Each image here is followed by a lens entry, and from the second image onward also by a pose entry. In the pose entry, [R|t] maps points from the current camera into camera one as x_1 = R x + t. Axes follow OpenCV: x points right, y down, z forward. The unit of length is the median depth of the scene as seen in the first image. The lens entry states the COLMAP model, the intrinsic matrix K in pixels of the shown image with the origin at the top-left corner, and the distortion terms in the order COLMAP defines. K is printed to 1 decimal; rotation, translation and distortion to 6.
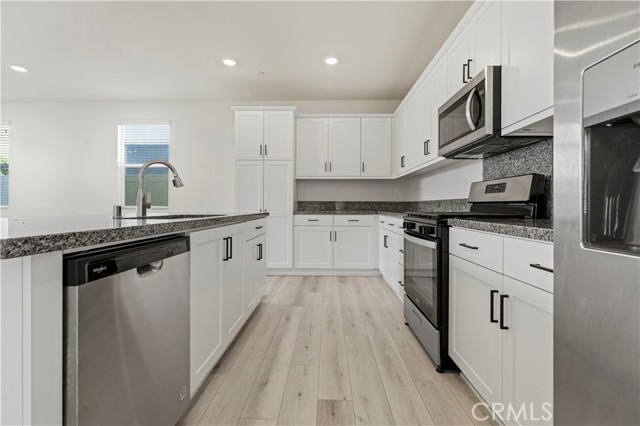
lens RADIAL K [[287.6, 0, 321.6], [0, 287.6, 207.8], [0, 0, 1]] dist [-0.000159, -0.000036]
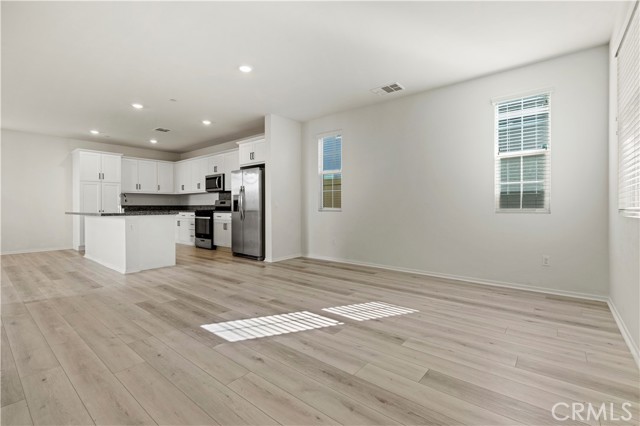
lens RADIAL K [[287.6, 0, 321.3], [0, 287.6, 208.8], [0, 0, 1]] dist [-0.000159, -0.000036]
pose [[0.620553, -0.006629, 0.784136, -0.778413], [0.010252, 0.999947, 0.000340, 0.010846], [-0.784097, 0.007827, 0.620589, -1.176651]]
